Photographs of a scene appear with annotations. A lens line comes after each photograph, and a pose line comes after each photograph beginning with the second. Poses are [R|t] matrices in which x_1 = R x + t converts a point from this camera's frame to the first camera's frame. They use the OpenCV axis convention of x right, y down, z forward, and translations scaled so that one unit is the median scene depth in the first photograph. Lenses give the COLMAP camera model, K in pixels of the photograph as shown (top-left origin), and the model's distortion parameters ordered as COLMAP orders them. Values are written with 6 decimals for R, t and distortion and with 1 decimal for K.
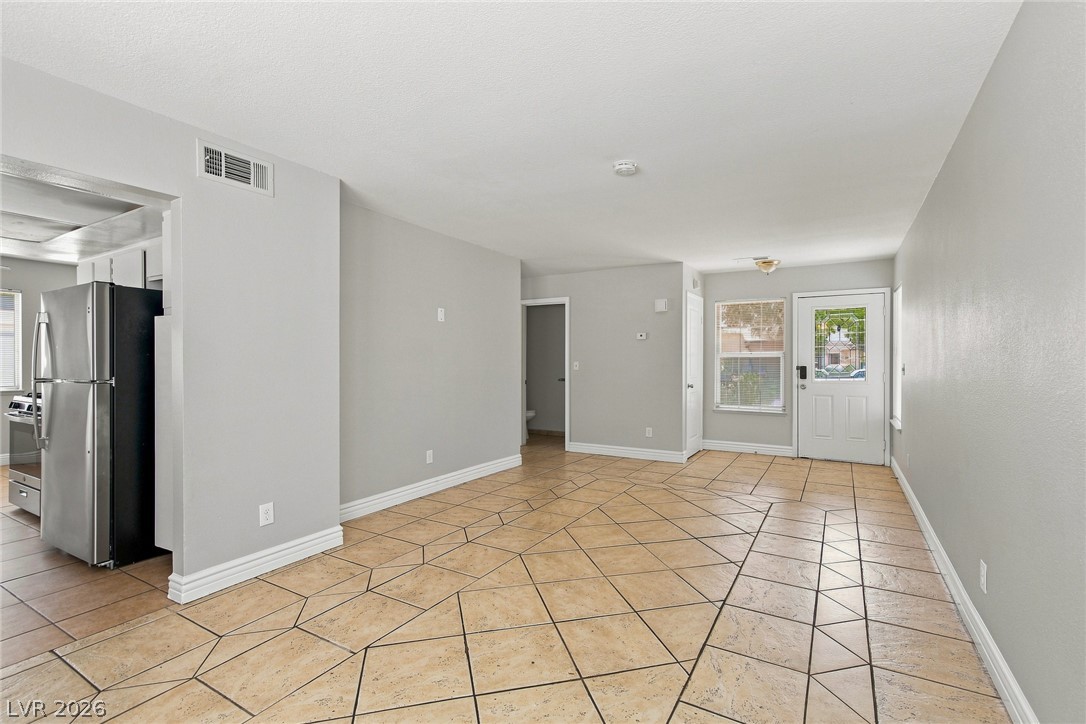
lens RADIAL K [[494.1, 0, 548.8], [0, 494.1, 357.0], [0, 0, 1]] dist [-0.000394, -0.000017]
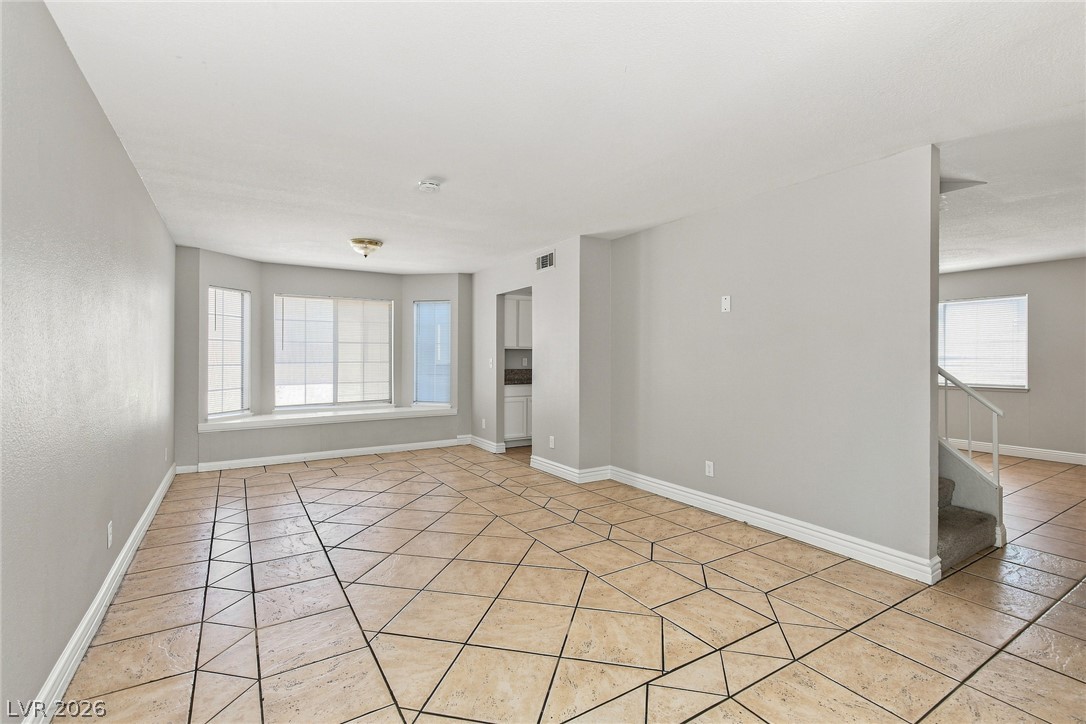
lens RADIAL K [[494.1, 0, 548.8], [0, 494.1, 357.0], [0, 0, 1]] dist [-0.000394, -0.000017]
pose [[-0.454492, -0.005718, -0.890733, 0.834908], [0.000846, 0.999976, -0.006852, 0.011614], [0.890751, -0.003868, -0.454476, 1.425834]]
